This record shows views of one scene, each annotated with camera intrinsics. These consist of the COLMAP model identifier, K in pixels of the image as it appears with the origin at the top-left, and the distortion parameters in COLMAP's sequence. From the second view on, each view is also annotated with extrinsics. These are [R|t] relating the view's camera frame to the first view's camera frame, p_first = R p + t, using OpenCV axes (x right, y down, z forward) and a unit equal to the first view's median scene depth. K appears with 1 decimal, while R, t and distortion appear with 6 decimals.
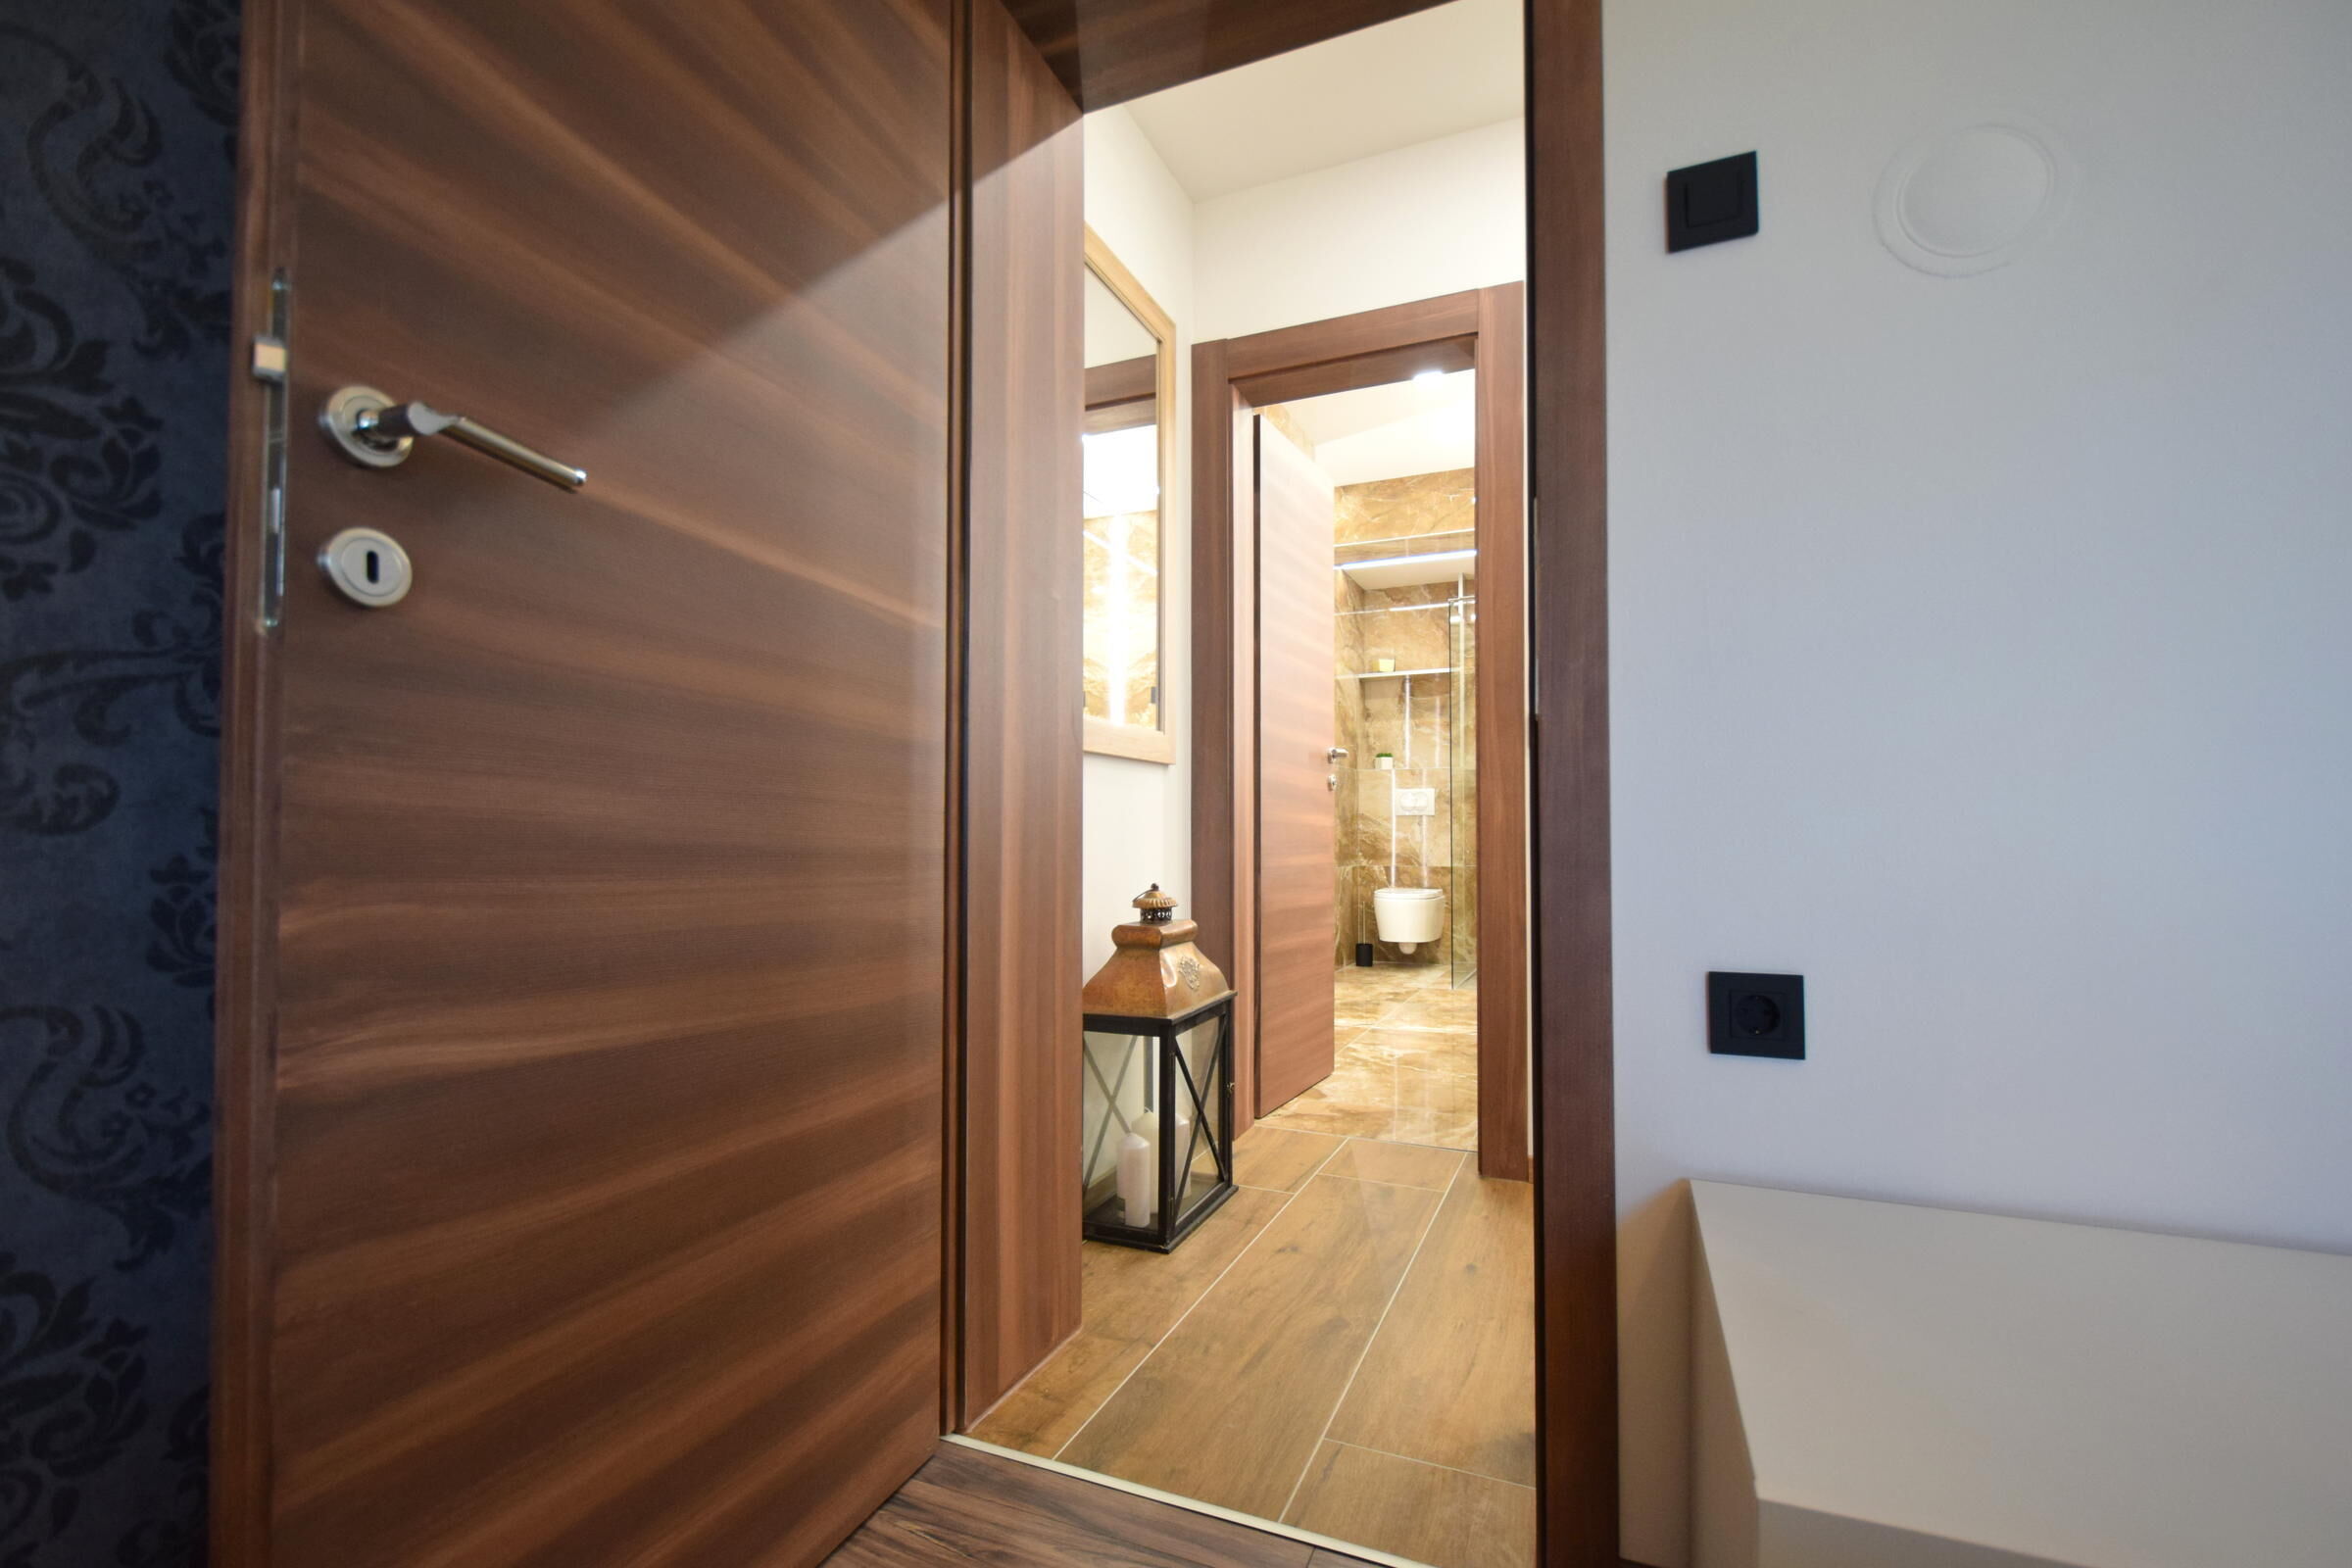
lens RADIAL K [[1031.8, 0, 1171.4], [0, 1031.8, 819.5], [0, 0, 1]] dist [0.007698, -0.007153]
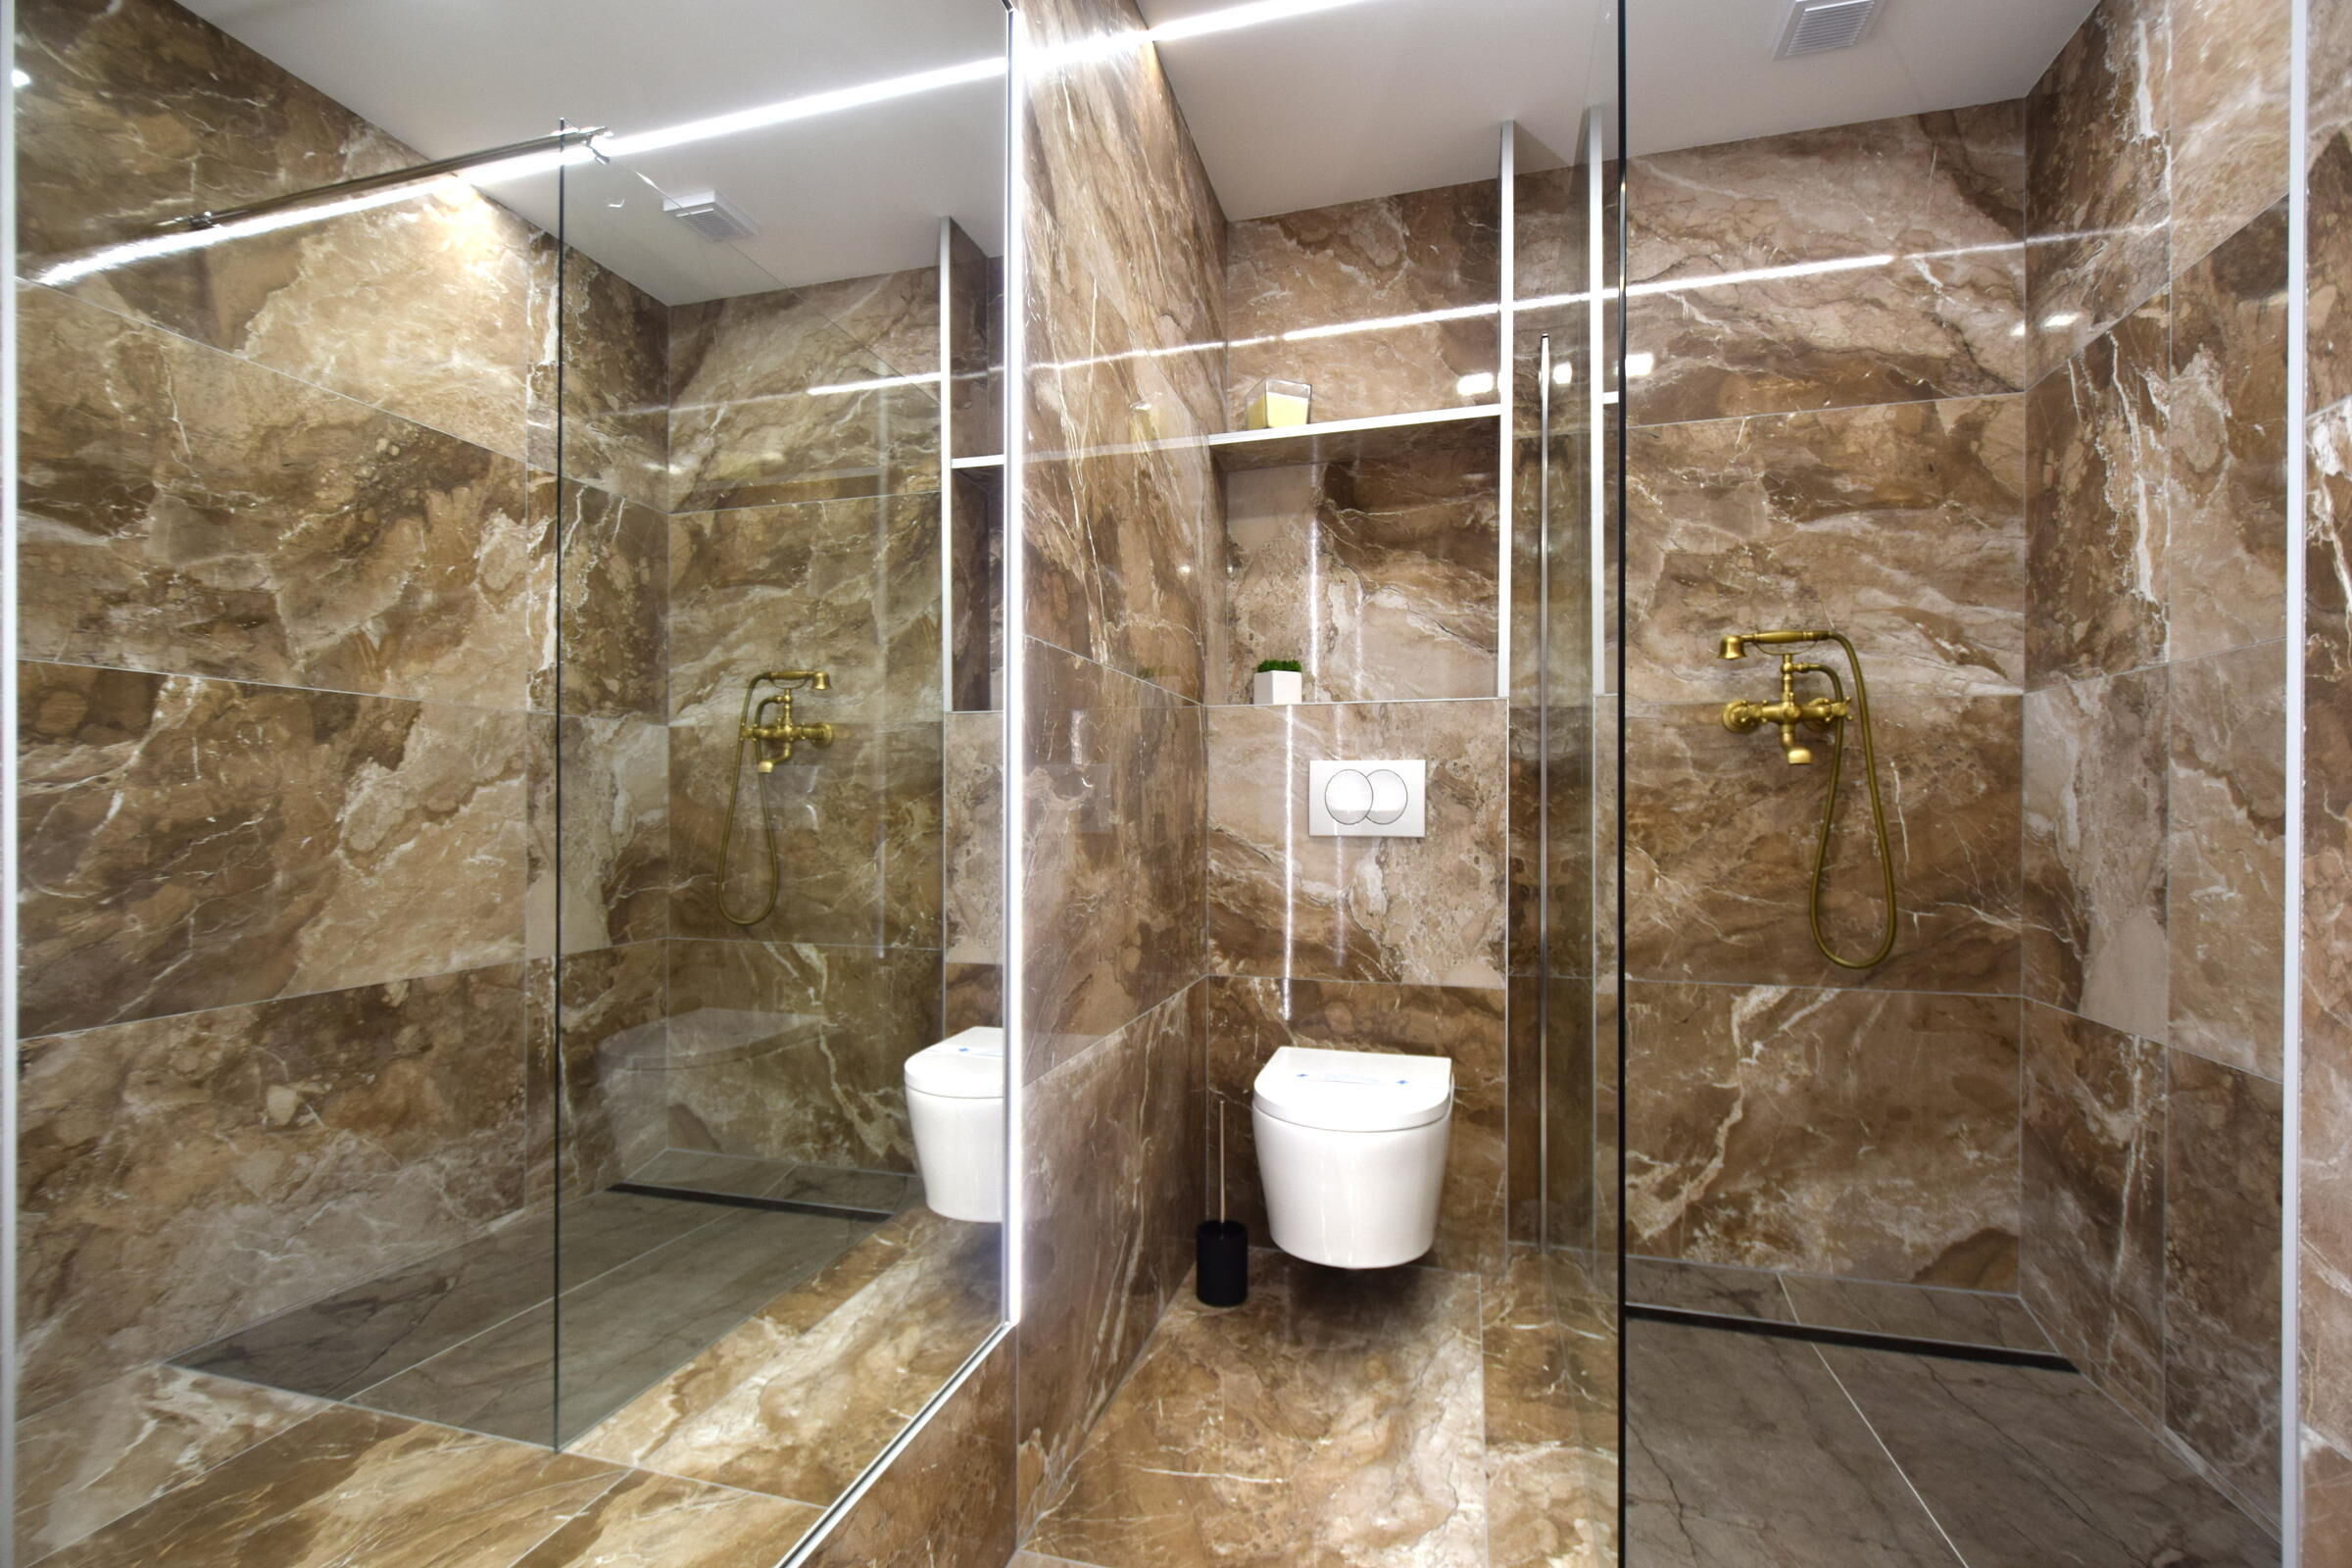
lens RADIAL K [[1062.9, 0, 1188.5], [0, 1062.9, 822.3], [0, 0, 1]] dist [0.005276, -0.007035]
pose [[0.988528, -0.000292, 0.151039, 0.120256], [-0.003973, 0.999602, 0.027940, -0.018279], [-0.150987, -0.028220, 0.988133, 0.643472]]
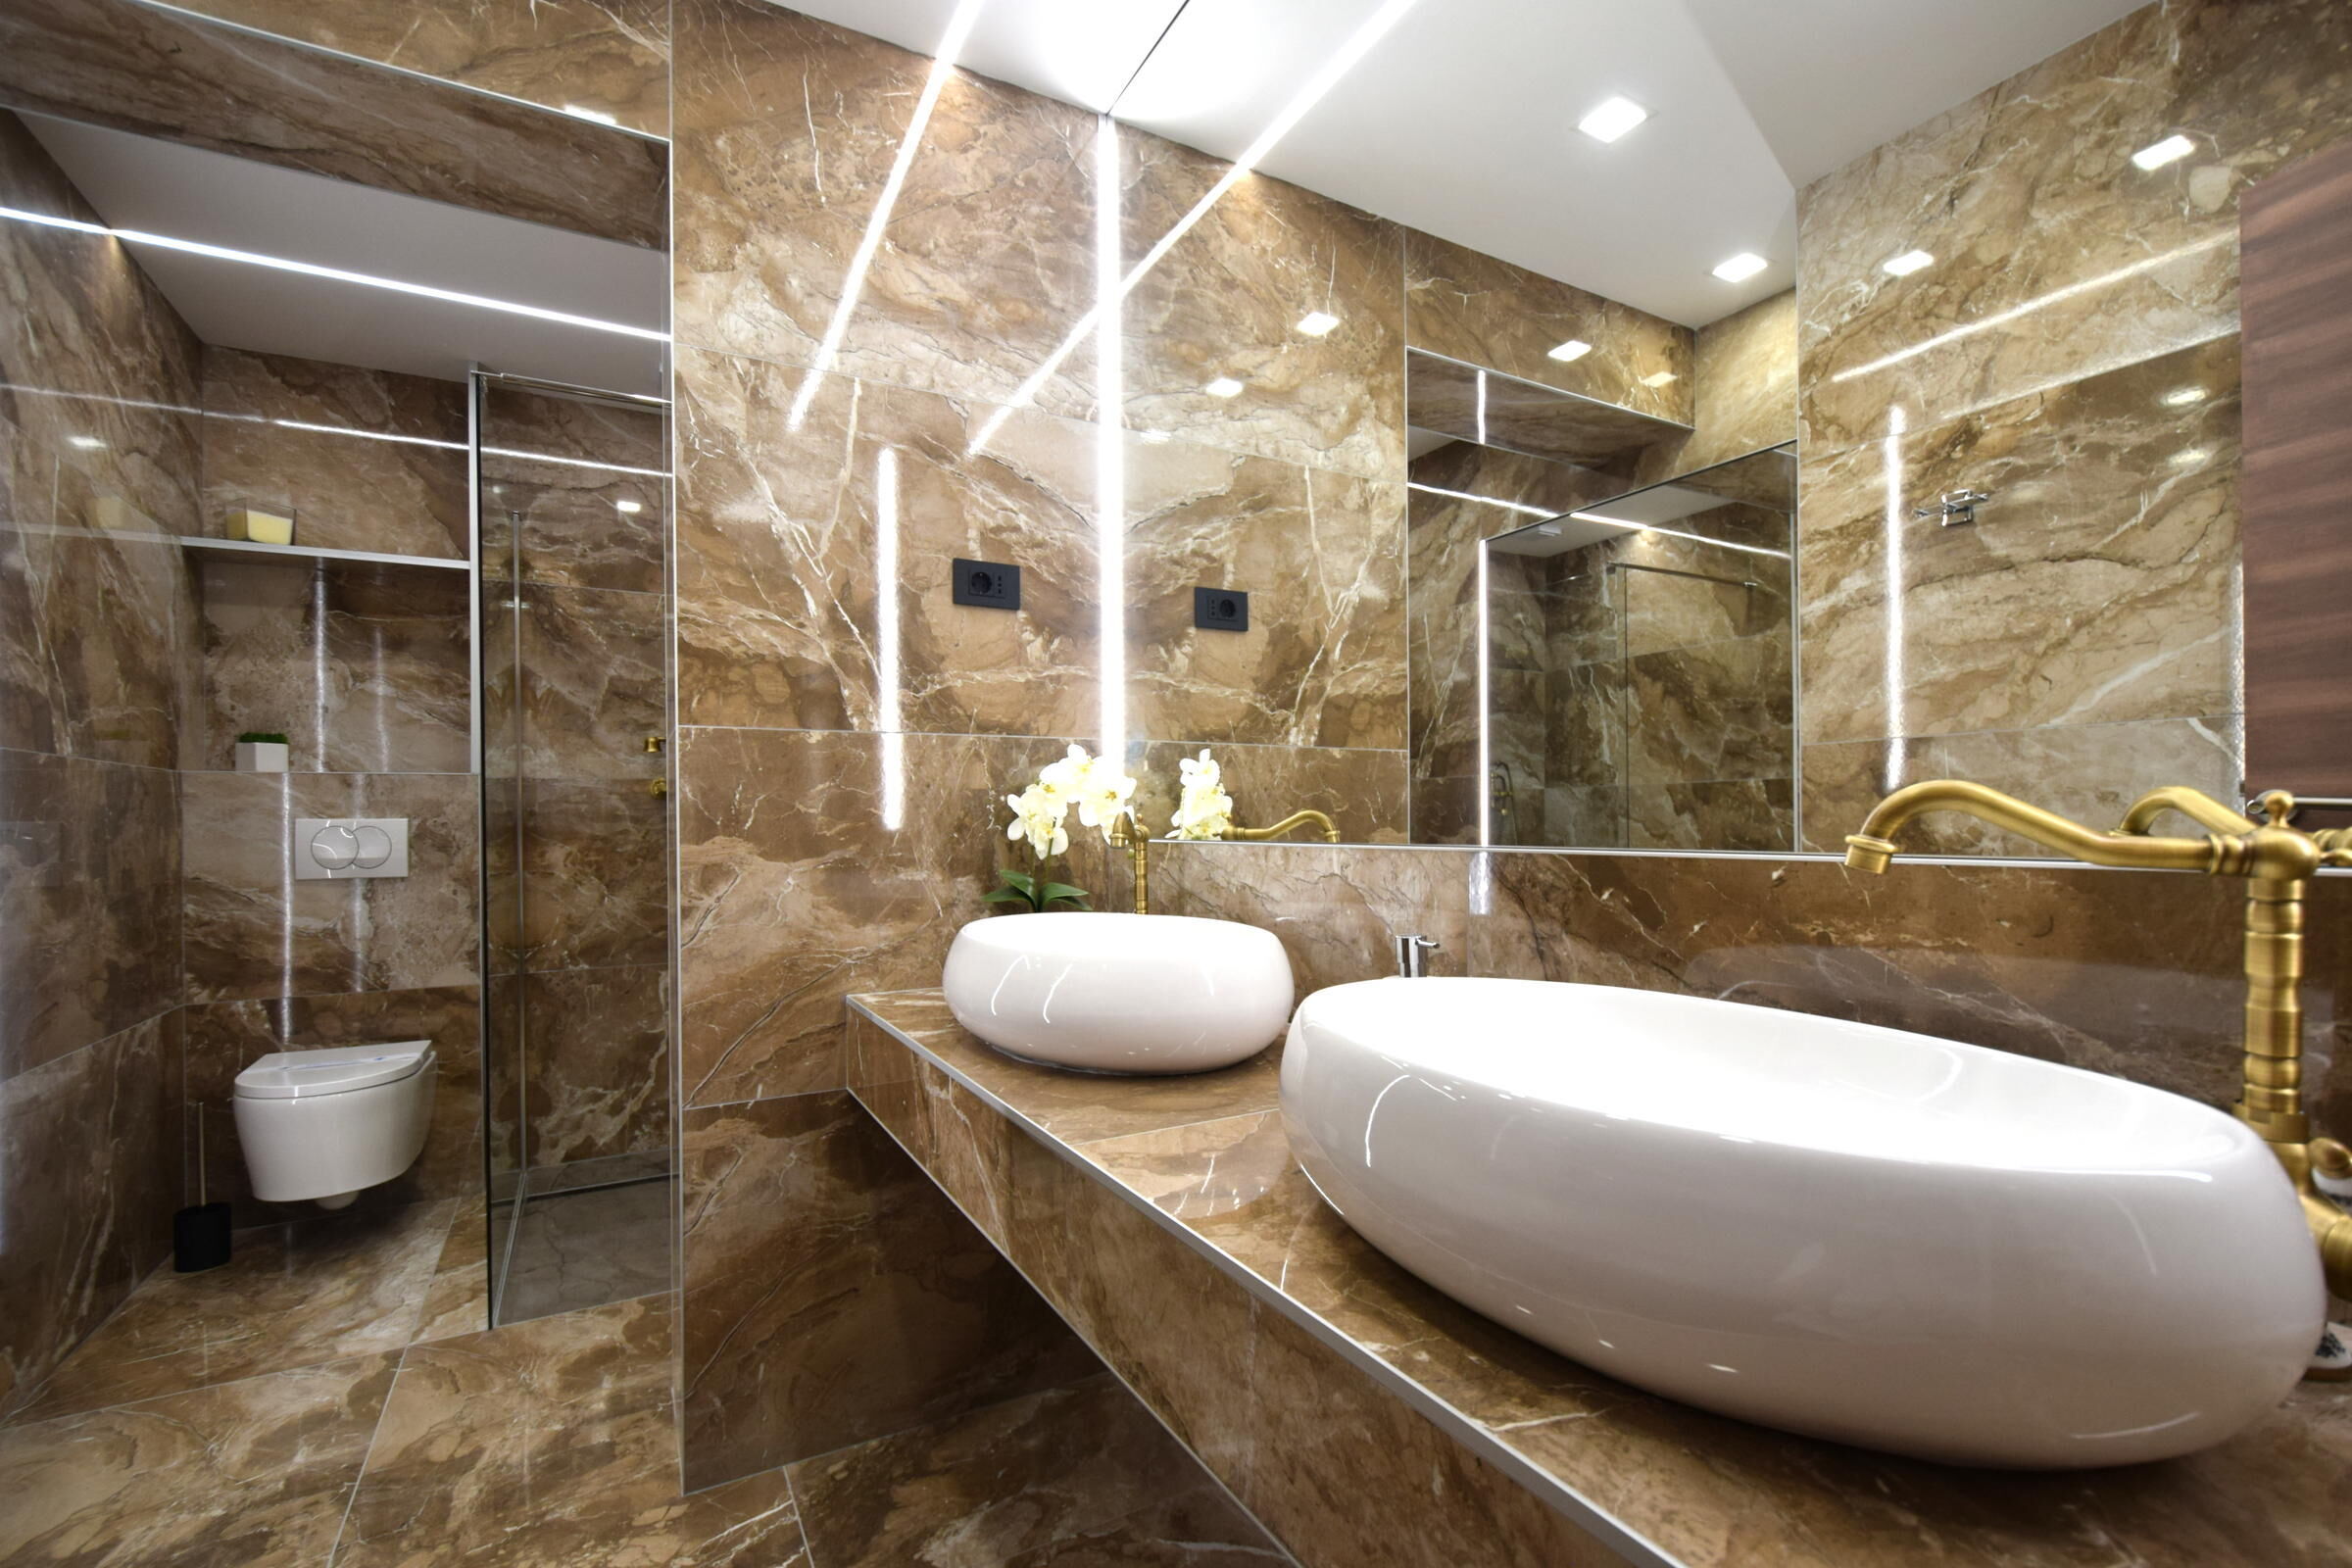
lens RADIAL K [[1031.8, 0, 1171.4], [0, 1031.8, 819.5], [0, 0, 1]] dist [0.007698, -0.007153]
pose [[0.596145, -0.004358, 0.802865, 0.087233], [-0.002886, 0.999967, 0.007571, -0.033077], [-0.802872, -0.006830, 0.596113, 0.445608]]
